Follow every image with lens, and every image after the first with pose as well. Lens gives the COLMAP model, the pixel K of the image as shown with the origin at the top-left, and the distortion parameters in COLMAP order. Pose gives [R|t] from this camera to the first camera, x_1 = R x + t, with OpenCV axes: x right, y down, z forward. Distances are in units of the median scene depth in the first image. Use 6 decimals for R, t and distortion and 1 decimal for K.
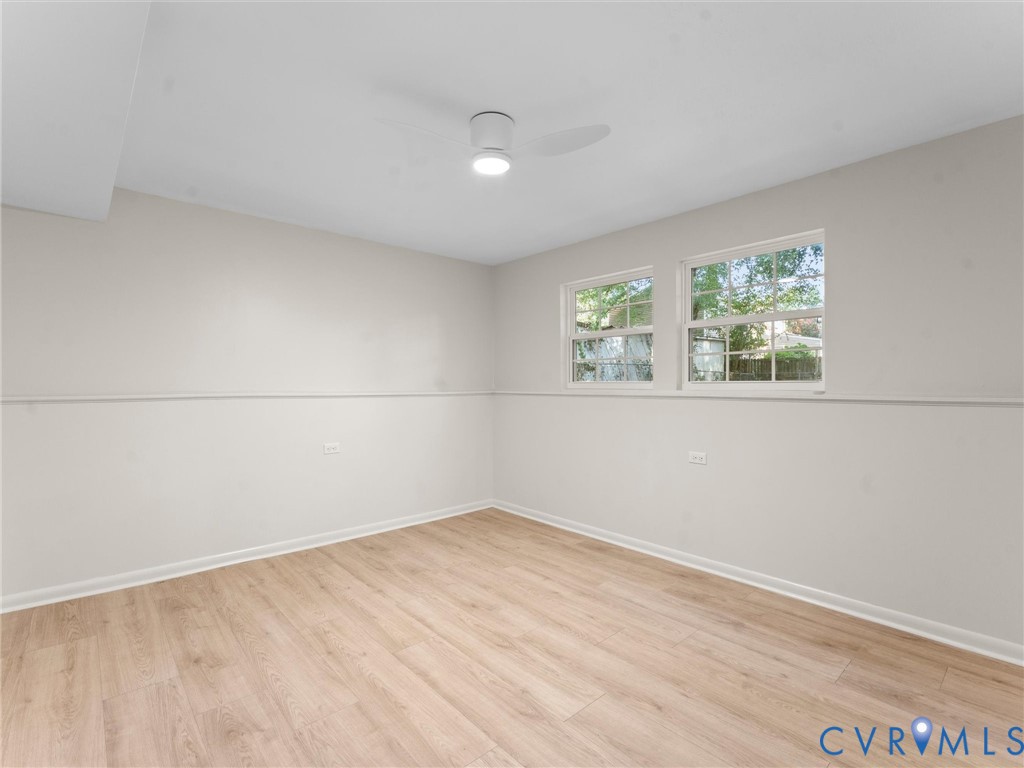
lens RADIAL K [[471.7, 0, 507.1], [0, 471.7, 382.5], [0, 0, 1]] dist [0.001478, -0.001105]
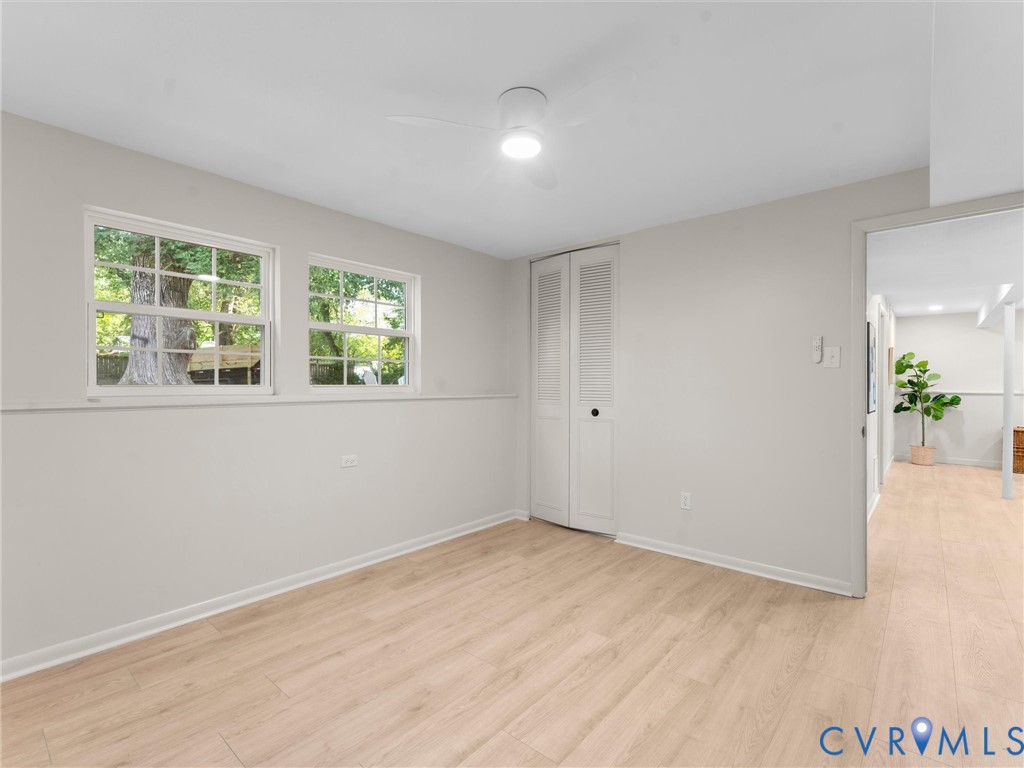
lens RADIAL K [[471.7, 0, 507.6], [0, 471.7, 384.8], [0, 0, 1]] dist [0.001478, -0.001105]
pose [[-0.101496, 0.002028, 0.994834, -0.759660], [-0.002650, 0.999994, -0.002309, -0.002907], [-0.994832, -0.002870, -0.101490, 0.917301]]
